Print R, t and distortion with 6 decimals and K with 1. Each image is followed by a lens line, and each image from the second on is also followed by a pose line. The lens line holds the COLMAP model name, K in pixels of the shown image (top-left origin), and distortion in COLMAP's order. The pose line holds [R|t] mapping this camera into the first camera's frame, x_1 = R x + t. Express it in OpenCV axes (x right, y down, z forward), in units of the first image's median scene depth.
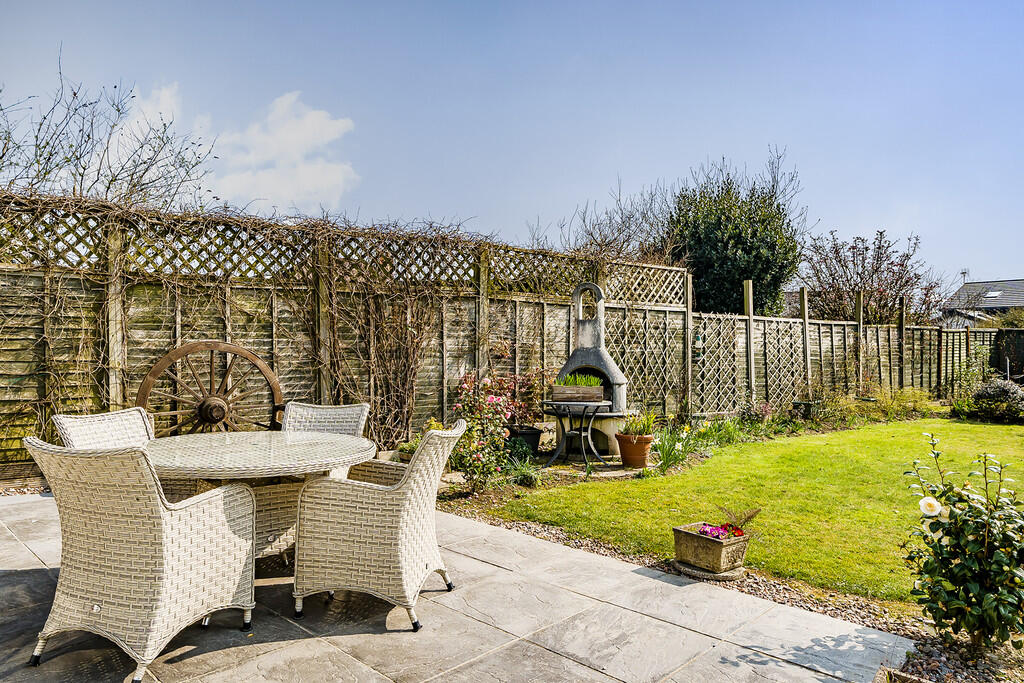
lens RADIAL K [[650.0, 0, 512.6], [0, 650.0, 341.1], [0, 0, 1]] dist [-0.000170, 0.001580]
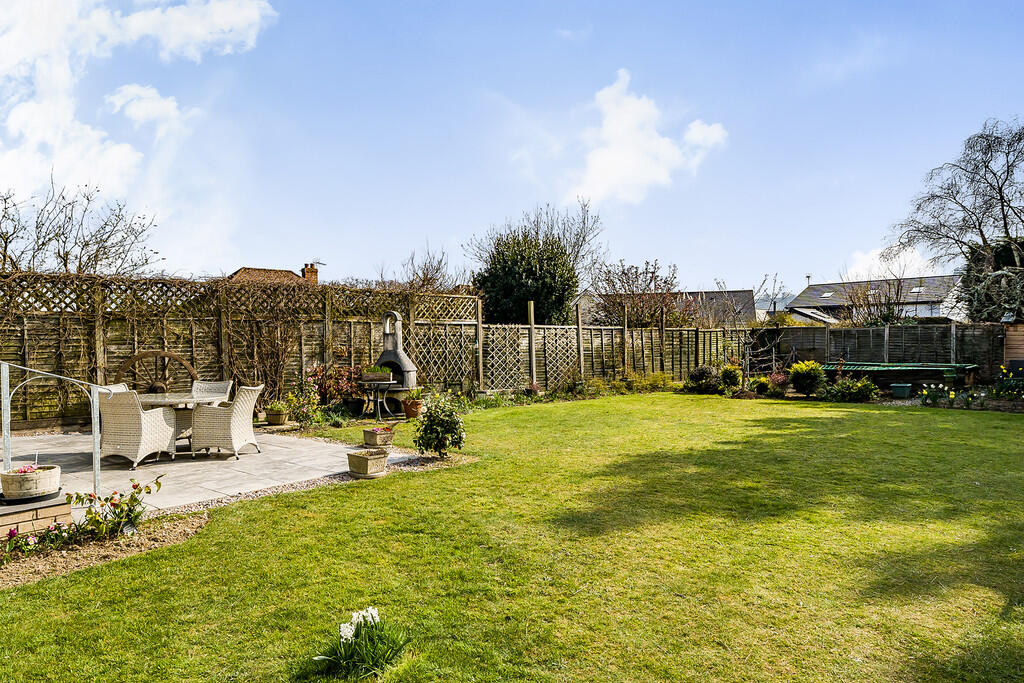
lens RADIAL K [[623.2, 0, 511.6], [0, 623.2, 346.0], [0, 0, 1]] dist [-0.001709, -0.000059]
pose [[0.995983, -0.015255, 0.088231, 0.277888], [0.013868, 0.999771, 0.016309, -0.021593], [-0.088459, -0.015020, 0.995967, -0.610688]]
